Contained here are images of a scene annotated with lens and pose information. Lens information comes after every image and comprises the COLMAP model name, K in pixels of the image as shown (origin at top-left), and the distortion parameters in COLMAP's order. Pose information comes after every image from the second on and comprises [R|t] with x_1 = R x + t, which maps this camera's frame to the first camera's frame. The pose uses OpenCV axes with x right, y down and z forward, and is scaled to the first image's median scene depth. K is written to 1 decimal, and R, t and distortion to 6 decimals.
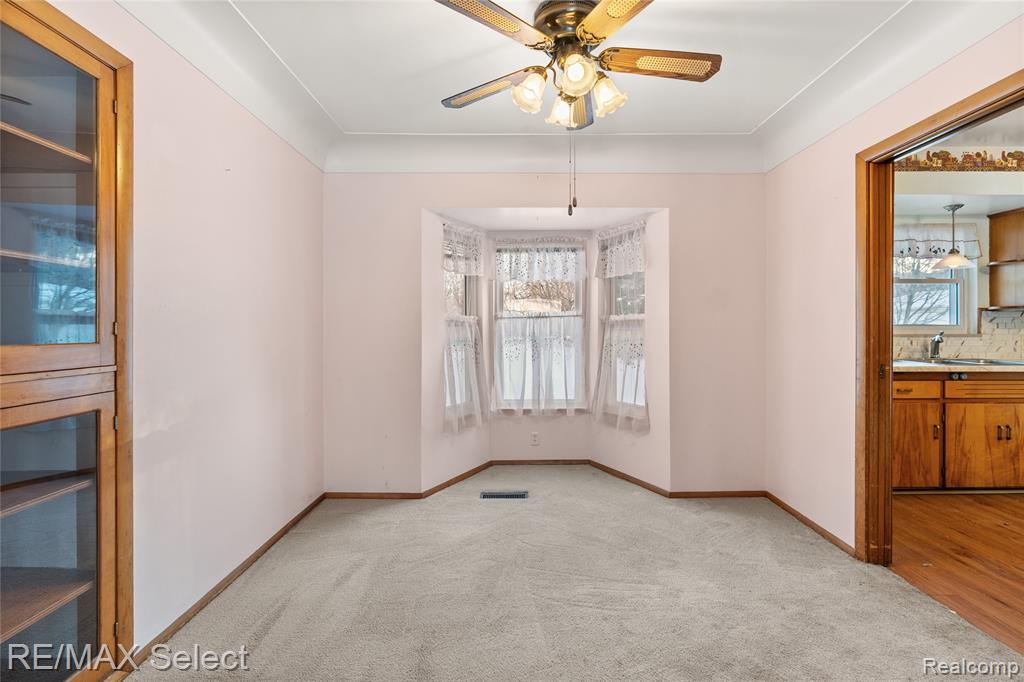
lens RADIAL K [[463.4, 0, 514.9], [0, 463.4, 332.6], [0, 0, 1]] dist [-0.006577, 0.002975]
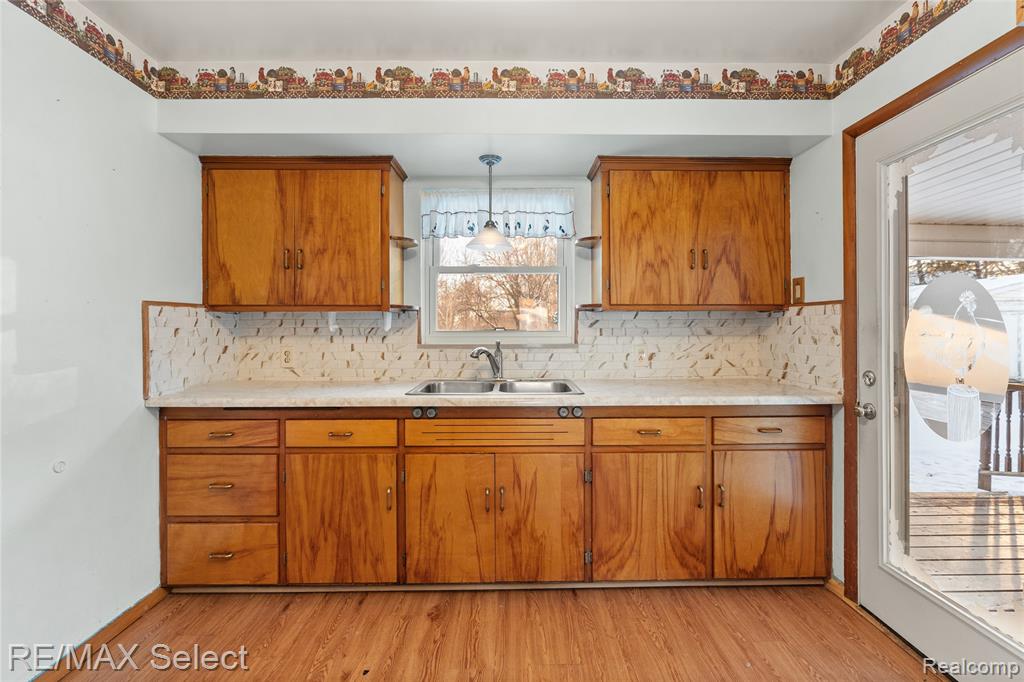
lens RADIAL K [[463.4, 0, 518.3], [0, 463.4, 328.6], [0, 0, 1]] dist [-0.006577, 0.002975]
pose [[0.999991, 0.000409, 0.004182, 1.087674], [-0.000392, 0.999992, -0.003997, -0.021083], [-0.004183, 0.003995, 0.999983, 0.346497]]
